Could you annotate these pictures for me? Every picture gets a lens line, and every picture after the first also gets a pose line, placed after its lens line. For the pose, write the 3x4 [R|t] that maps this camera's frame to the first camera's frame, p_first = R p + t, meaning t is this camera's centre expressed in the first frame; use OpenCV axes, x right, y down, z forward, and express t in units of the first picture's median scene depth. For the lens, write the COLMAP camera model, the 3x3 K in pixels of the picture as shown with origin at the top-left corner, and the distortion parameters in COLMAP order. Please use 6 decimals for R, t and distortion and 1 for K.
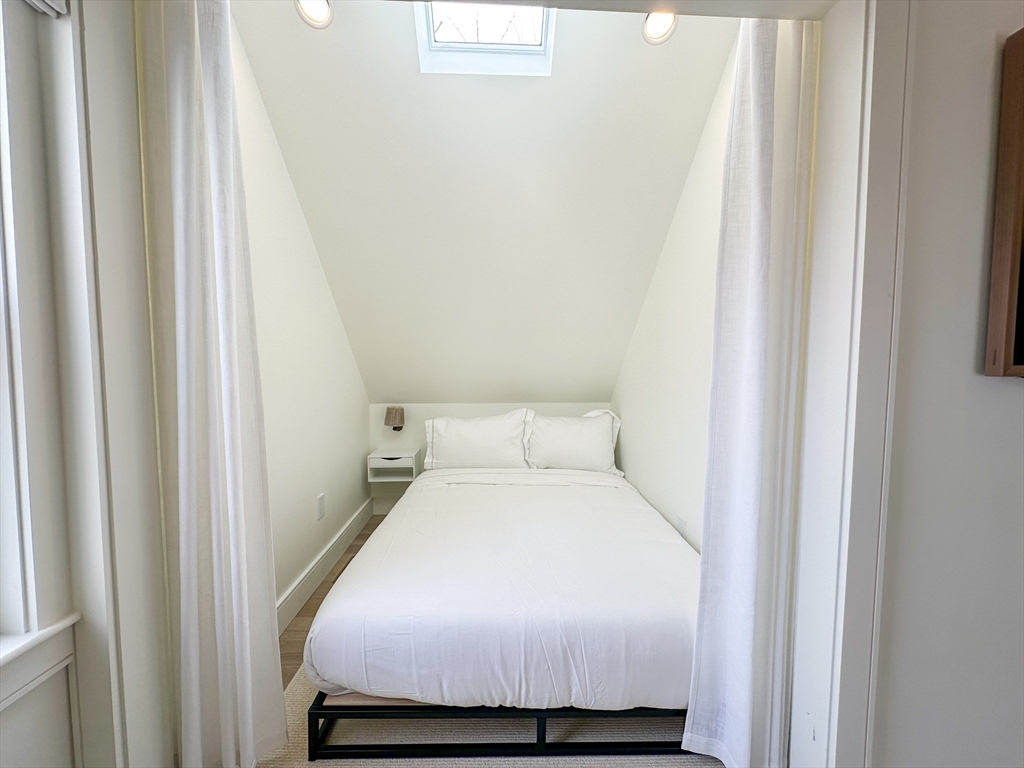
lens RADIAL K [[409.3, 0, 517.3], [0, 409.3, 385.8], [0, 0, 1]] dist [-0.000302, 0.000029]
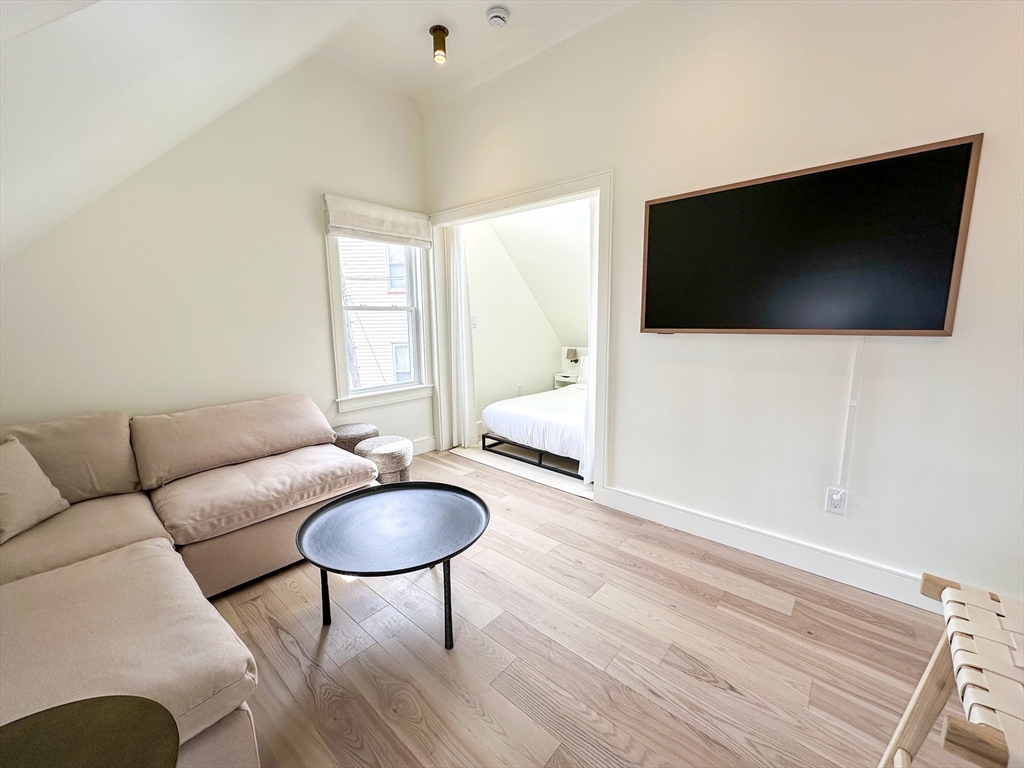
lens RADIAL K [[409.3, 0, 511.9], [0, 409.3, 385.0], [0, 0, 1]] dist [-0.000302, 0.000029]
pose [[0.720002, 0.098776, -0.686906, 1.858113], [-0.025942, 0.992958, 0.115594, 0.022919], [0.693487, -0.065408, 0.717494, -1.144181]]
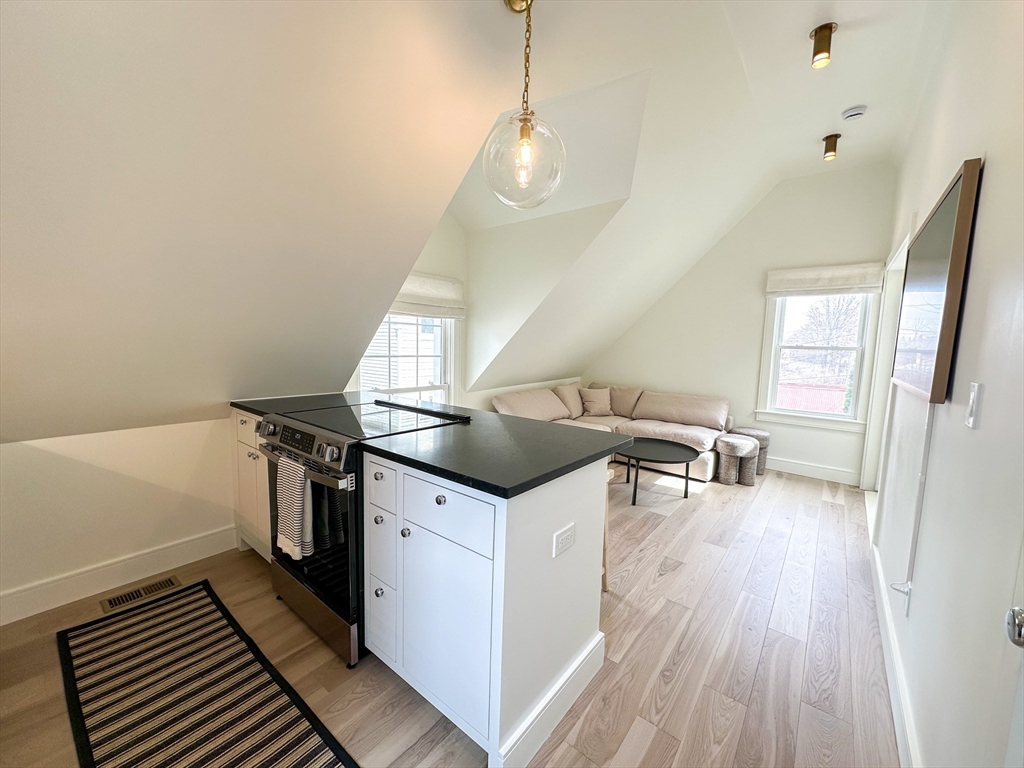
lens RADIAL K [[409.3, 0, 512.1], [0, 409.3, 384.8], [0, 0, 1]] dist [-0.000302, 0.000029]
pose [[-0.662895, 0.053818, -0.746776, 3.517365], [-0.075743, 0.987476, 0.138400, -0.131358], [0.744871, 0.148308, -0.650516, 0.696358]]
